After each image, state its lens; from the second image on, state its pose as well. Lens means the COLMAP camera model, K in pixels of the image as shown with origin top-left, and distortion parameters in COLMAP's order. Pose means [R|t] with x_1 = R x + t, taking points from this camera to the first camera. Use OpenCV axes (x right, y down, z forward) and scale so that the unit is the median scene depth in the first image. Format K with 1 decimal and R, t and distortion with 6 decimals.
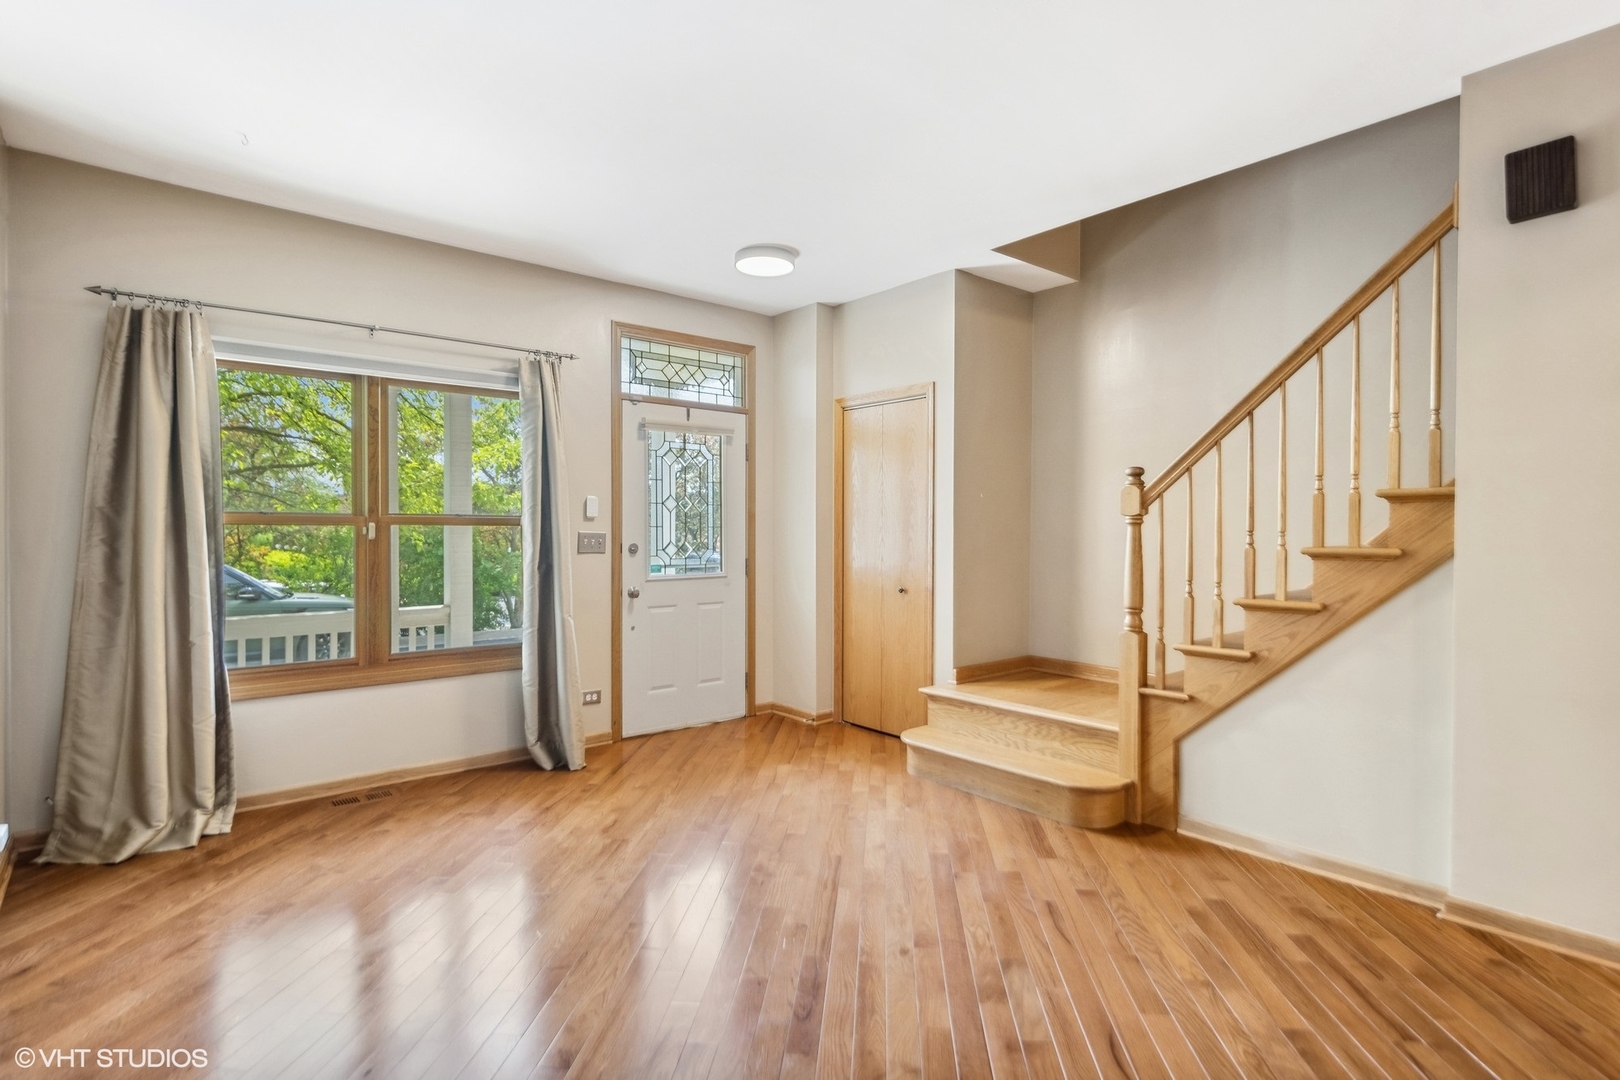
lens RADIAL K [[799.4, 0, 810.2], [0, 799.4, 537.8], [0, 0, 1]] dist [0.010562, -0.007933]
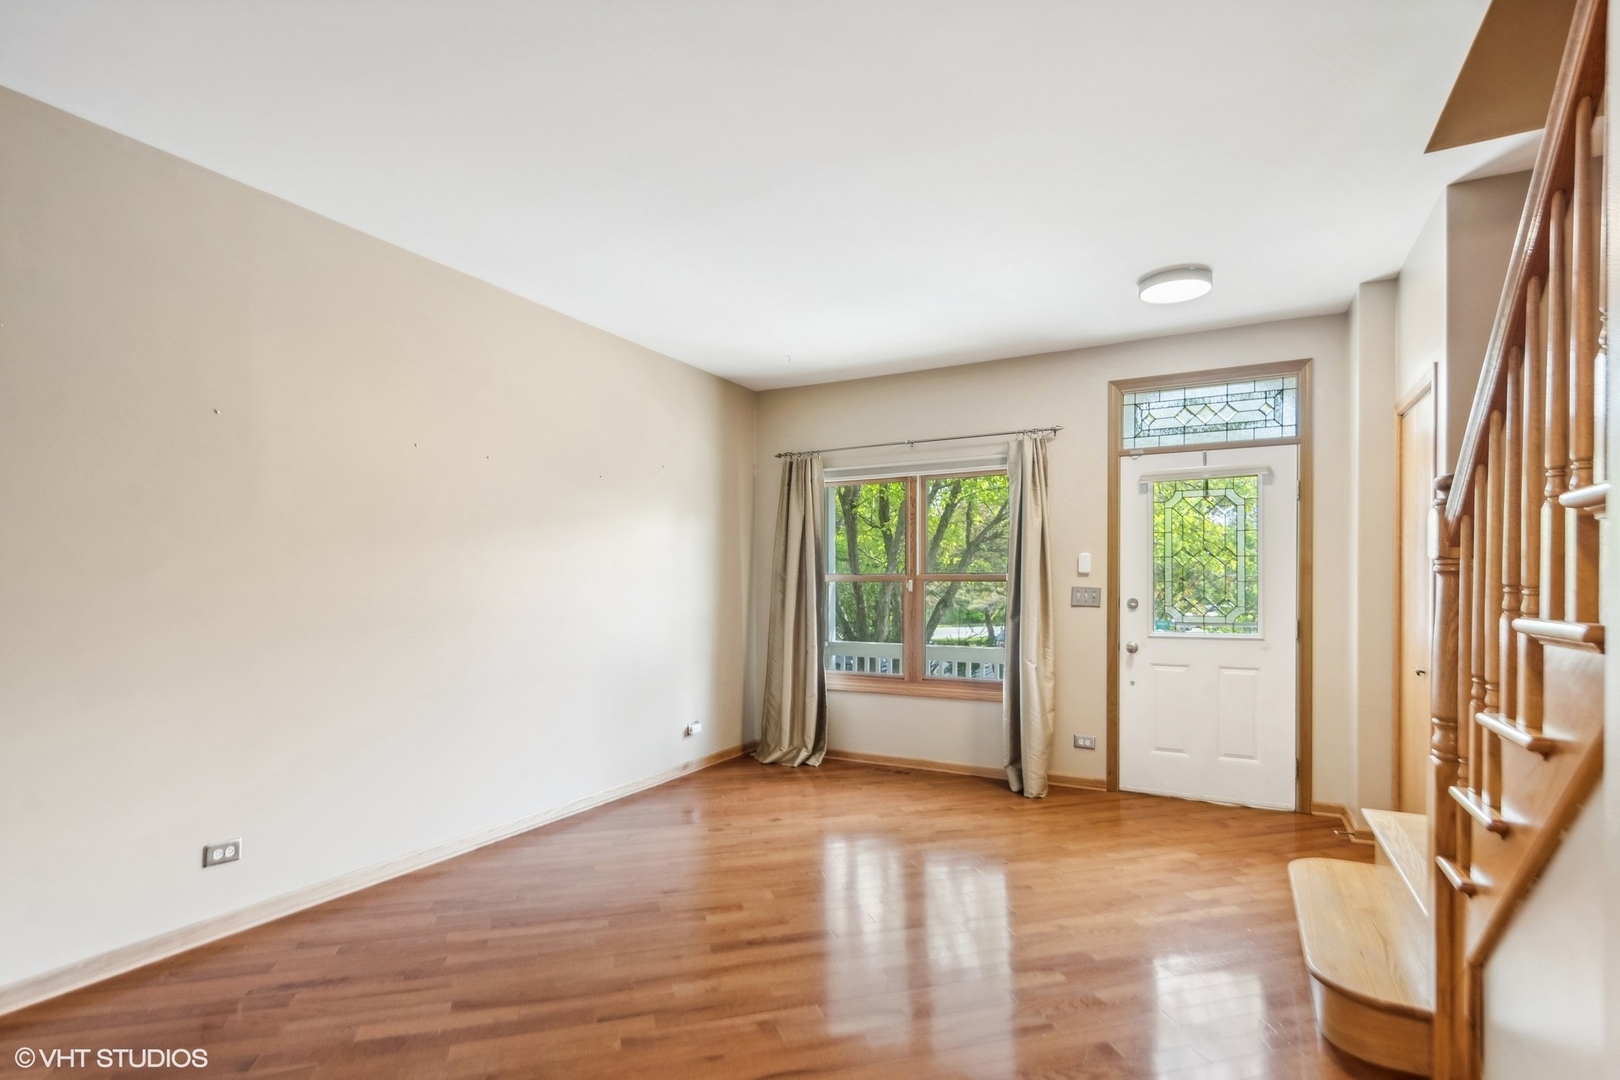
lens RADIAL K [[799.4, 0, 807.1], [0, 799.4, 590.3], [0, 0, 1]] dist [0.010562, -0.007933]
pose [[0.362176, 0.004927, -0.932097, 0.645383], [-0.009520, 0.999953, 0.001587, -0.001136], [0.932061, 0.008298, 0.362206, 0.296363]]
